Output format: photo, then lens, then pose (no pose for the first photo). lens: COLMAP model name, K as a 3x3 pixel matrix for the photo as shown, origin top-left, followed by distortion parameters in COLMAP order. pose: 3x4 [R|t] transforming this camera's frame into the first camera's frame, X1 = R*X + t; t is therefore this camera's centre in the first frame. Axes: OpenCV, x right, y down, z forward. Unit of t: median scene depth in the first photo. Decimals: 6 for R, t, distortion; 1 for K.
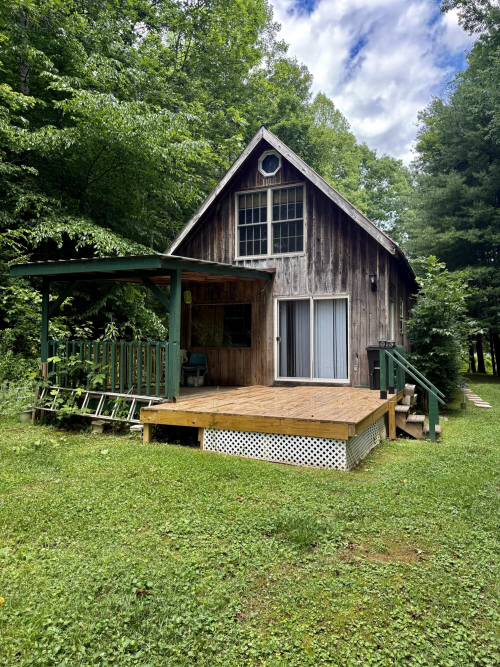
lens RADIAL K [[462.8, 0, 247.5], [0, 462.8, 333.1], [0, 0, 1]] dist [0.026185, -0.041507]
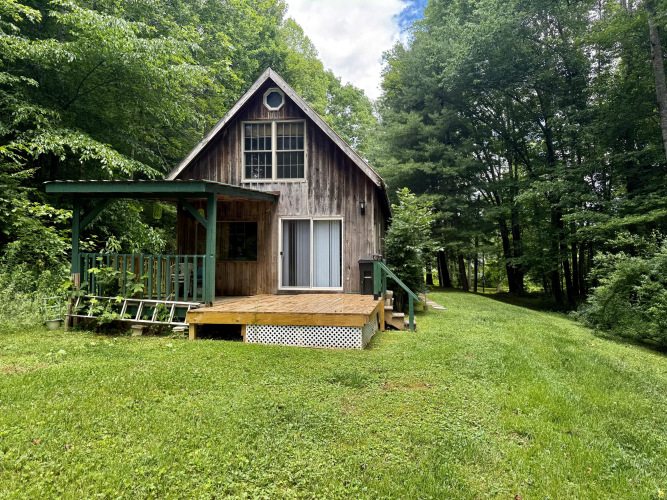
lens RADIAL K [[462.8, 0, 330.8], [0, 462.8, 254.7], [0, 0, 1]] dist [0.026185, -0.041507]
pose [[0.964798, 0.006043, 0.262922, -0.114009], [-0.009218, 0.999899, 0.010842, 0.002148], [-0.262830, -0.012884, 0.964756, -0.137901]]
